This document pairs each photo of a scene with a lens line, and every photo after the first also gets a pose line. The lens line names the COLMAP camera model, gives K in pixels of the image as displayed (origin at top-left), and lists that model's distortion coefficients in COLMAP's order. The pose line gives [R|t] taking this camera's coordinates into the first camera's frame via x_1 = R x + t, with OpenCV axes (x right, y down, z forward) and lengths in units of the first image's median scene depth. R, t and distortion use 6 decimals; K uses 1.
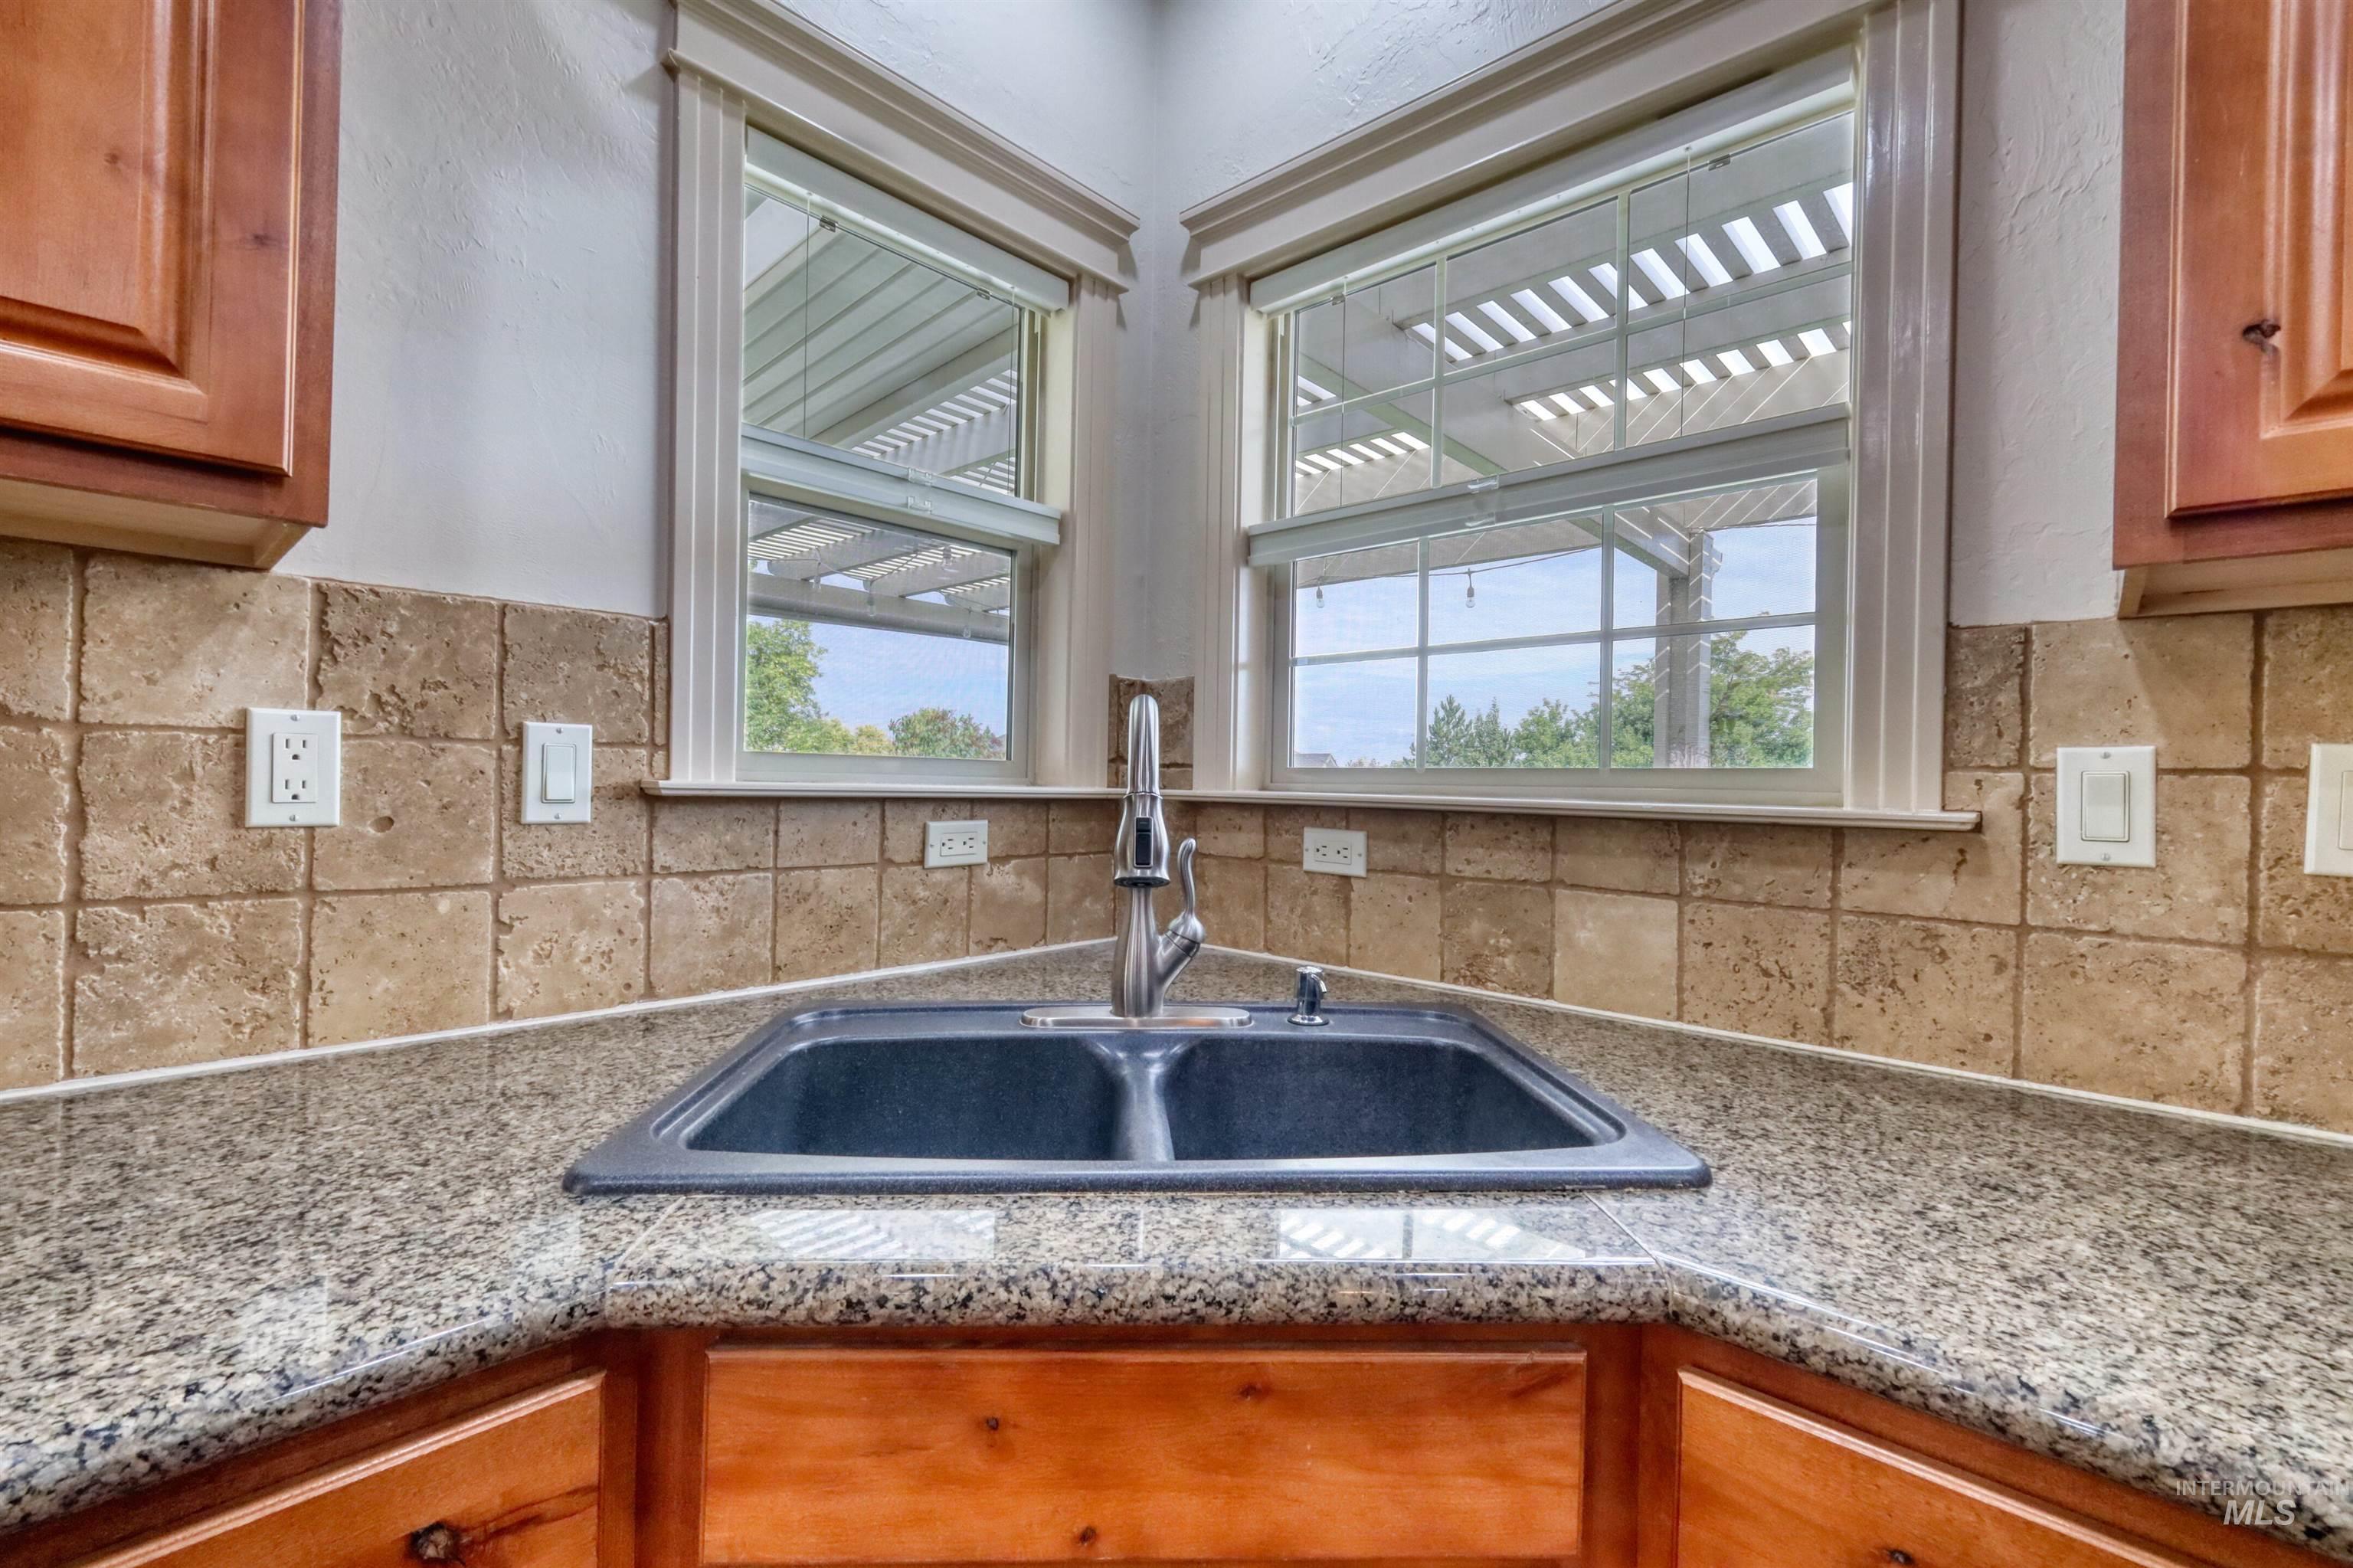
lens RADIAL K [[1021.2, 0, 1176.5], [0, 1021.2, 784.0], [0, 0, 1]] dist [0.000303, -0.000072]
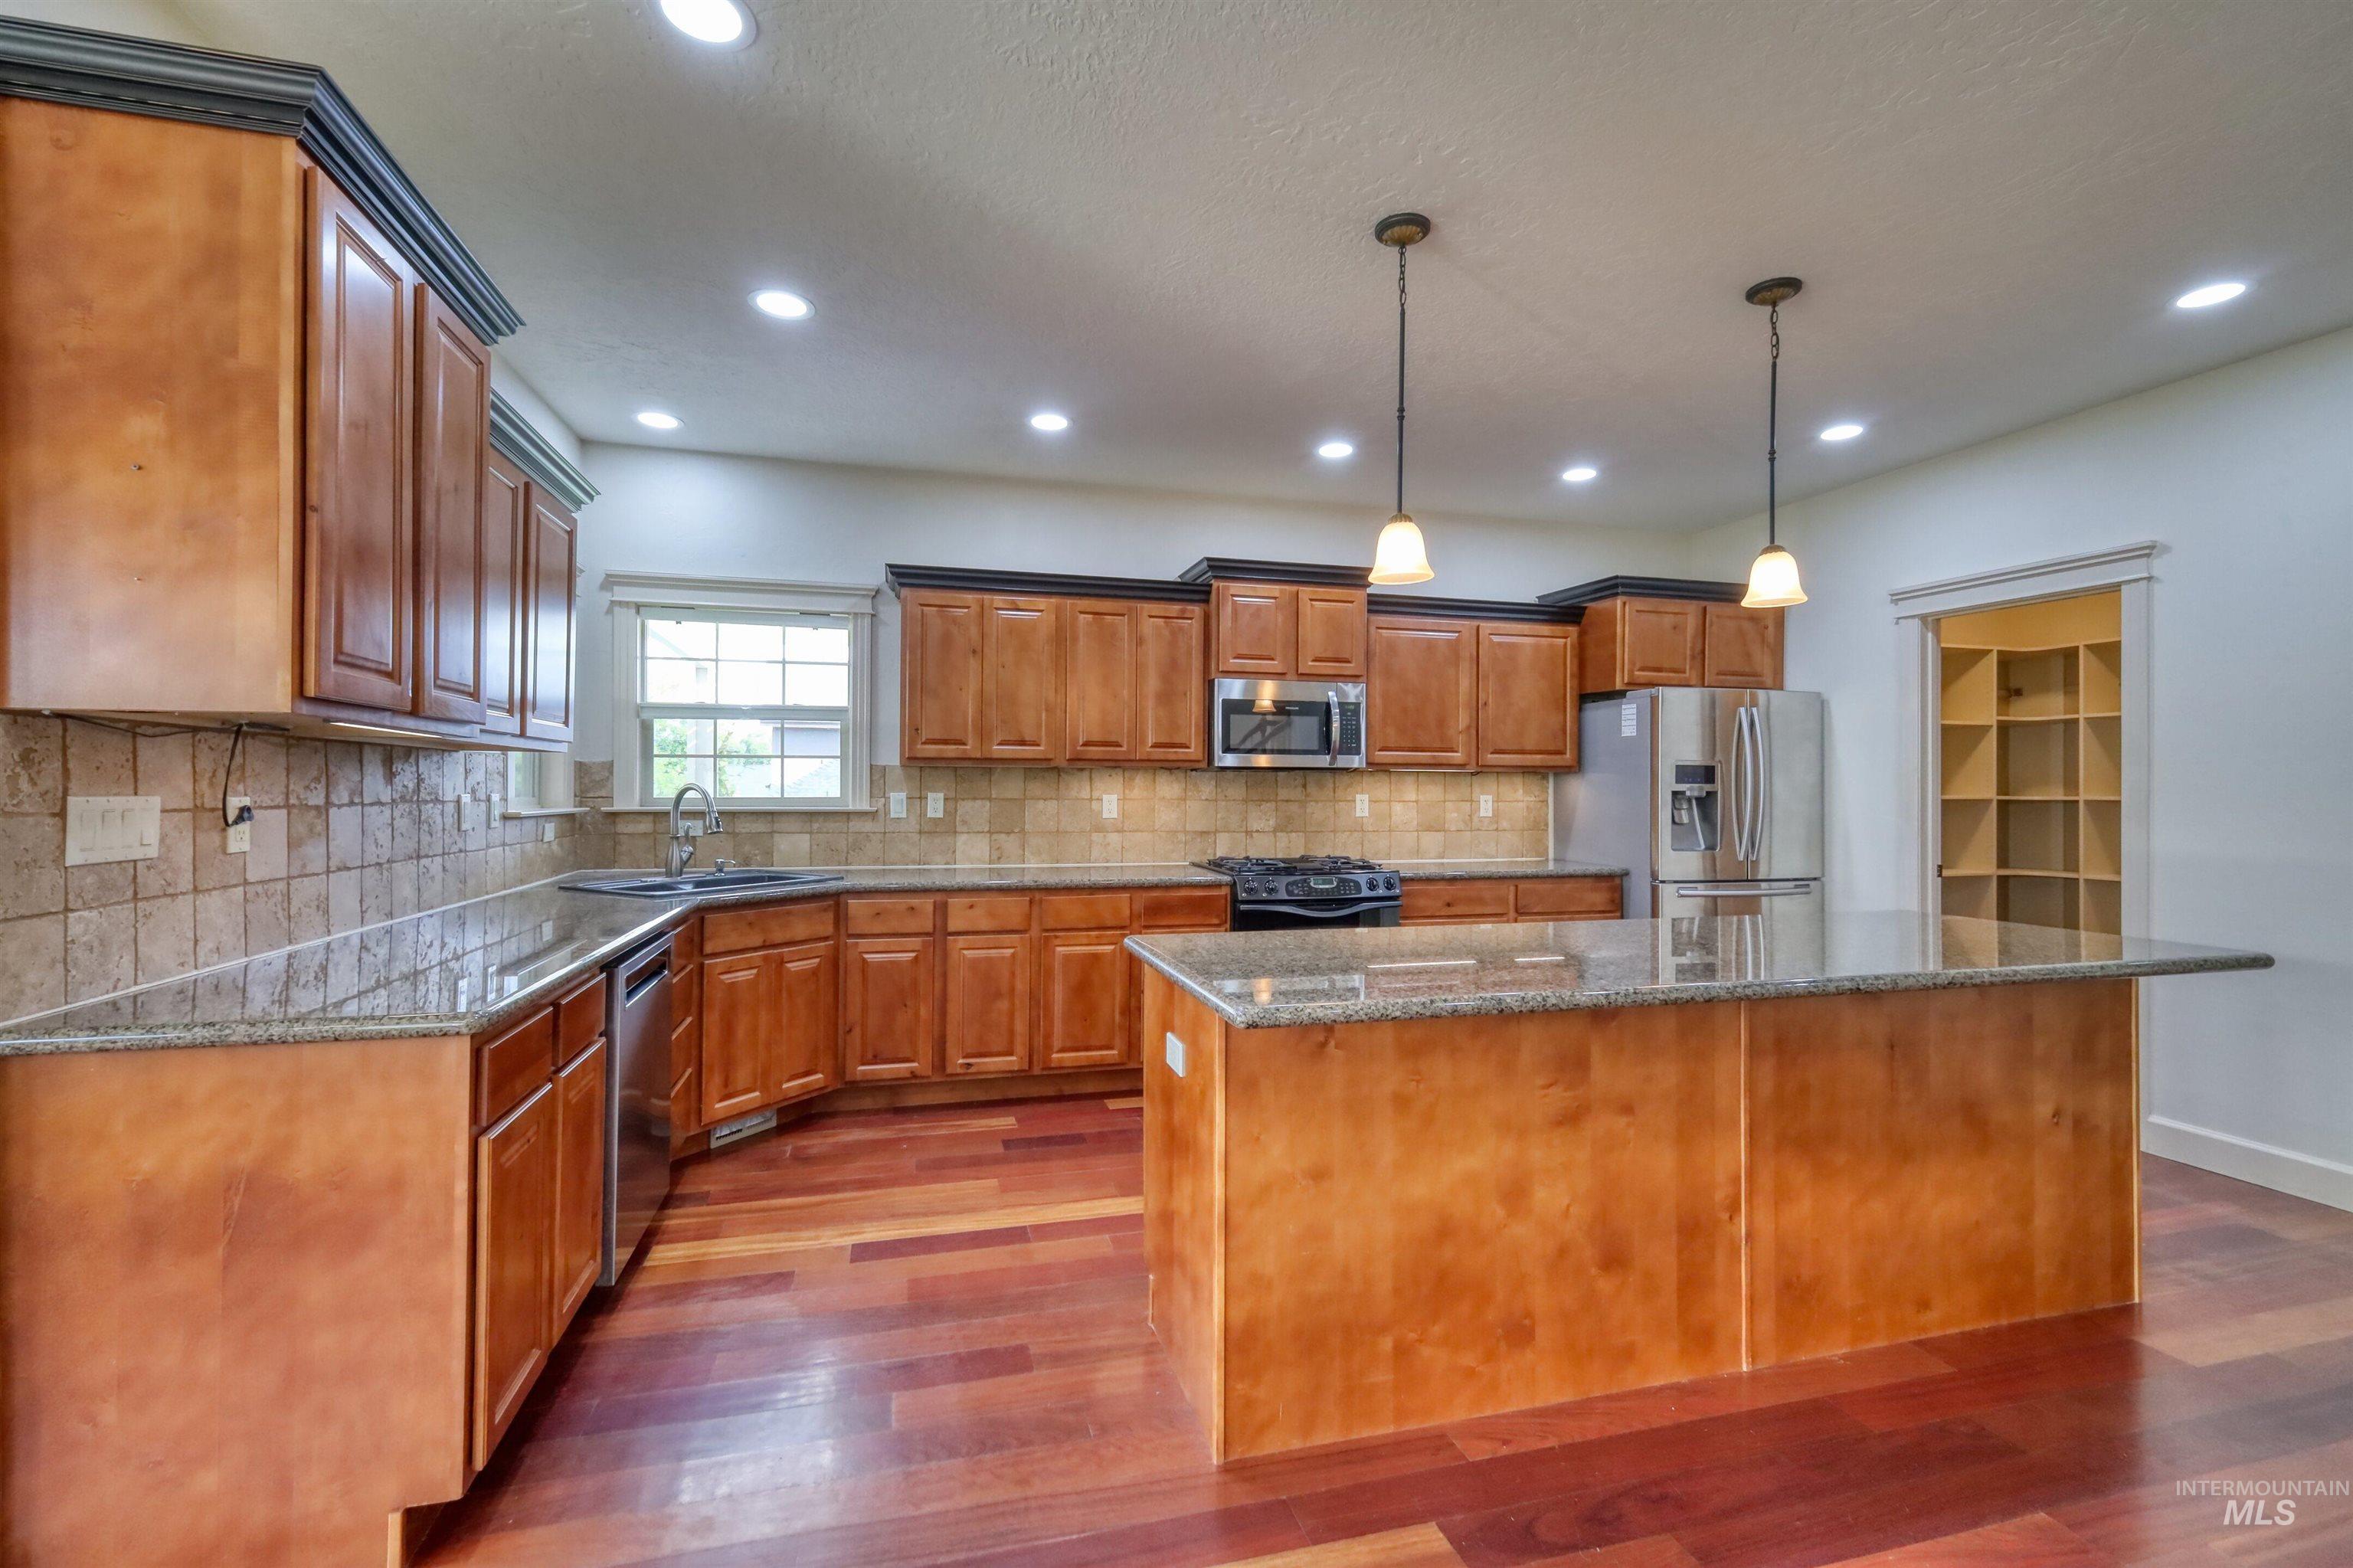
lens RADIAL K [[1016.9, 0, 1174.0], [0, 1016.9, 778.1], [0, 0, 1]] dist [0.002842, -0.000091]
pose [[0.532289, -0.009514, 0.846509, -1.932047], [0.007828, 0.999949, 0.006316, -0.100047], [-0.846527, 0.003264, 0.532336, -2.087495]]
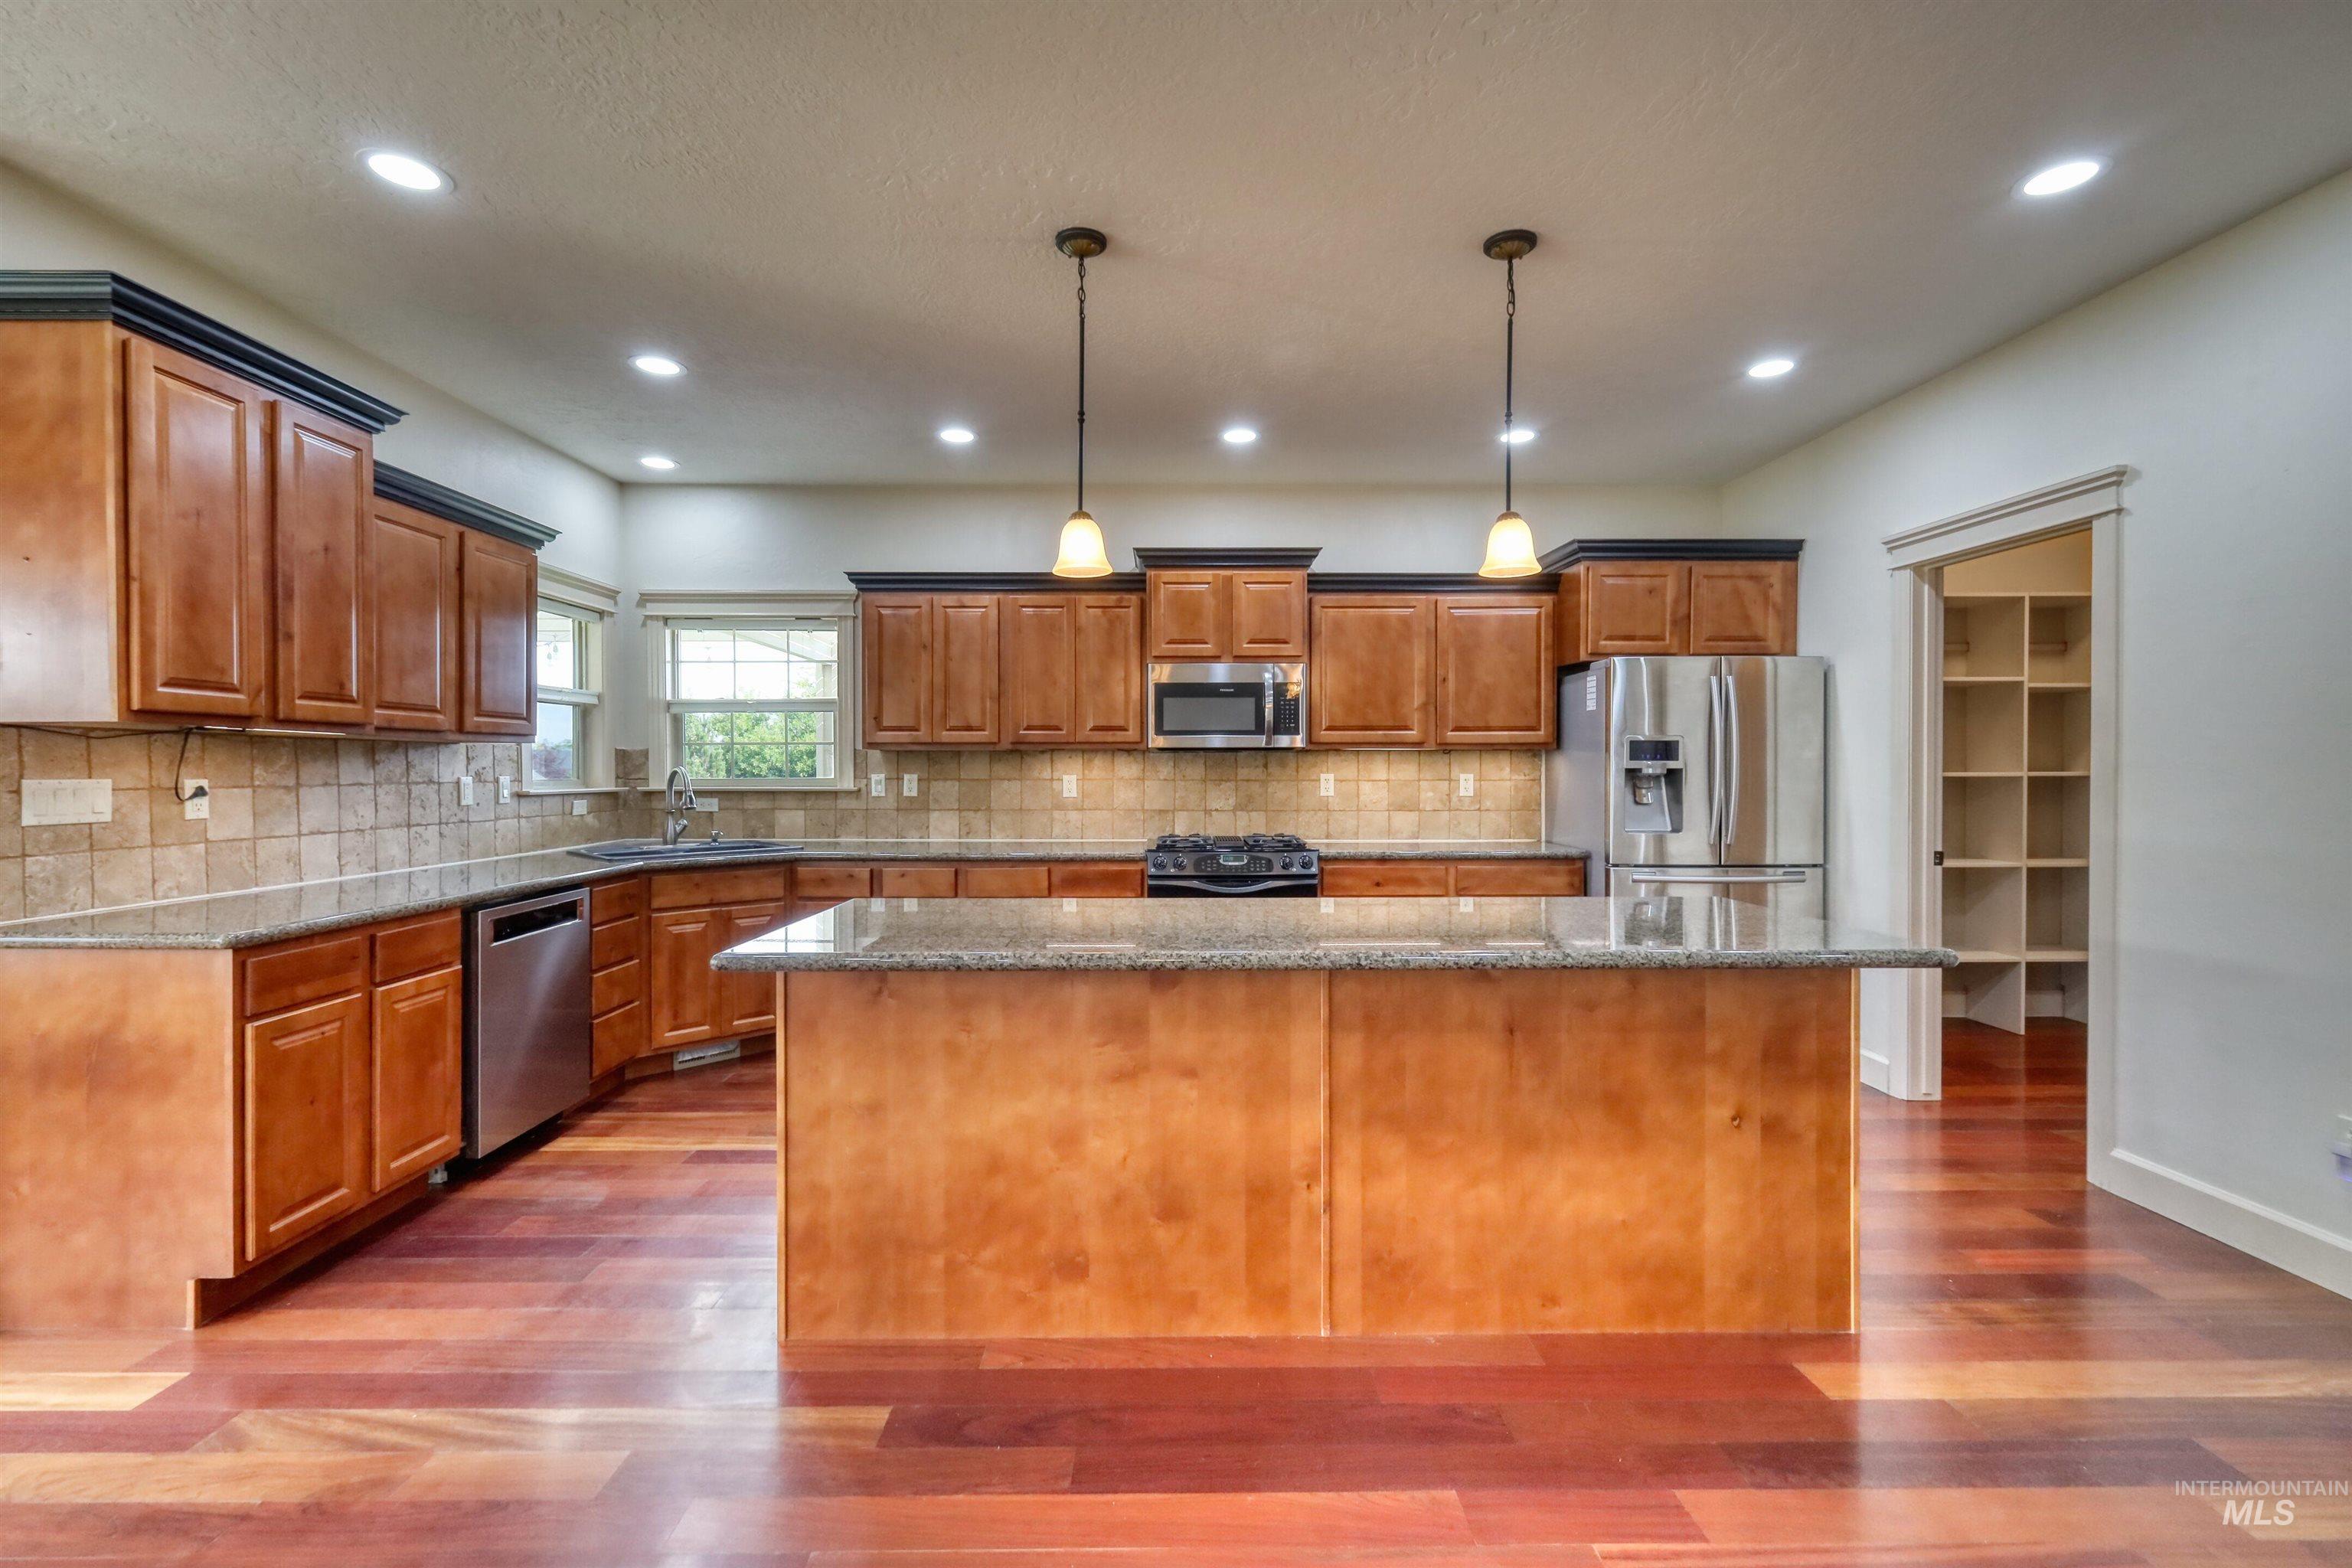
lens RADIAL K [[1018.6, 0, 1176.4], [0, 1018.6, 777.2], [0, 0, 1]] dist [0.002824, -0.000128]
pose [[0.729324, -0.027503, 0.683616, -1.282356], [0.017780, 0.999616, 0.021248, -0.085977], [-0.683938, -0.003342, 0.729533, -3.176260]]
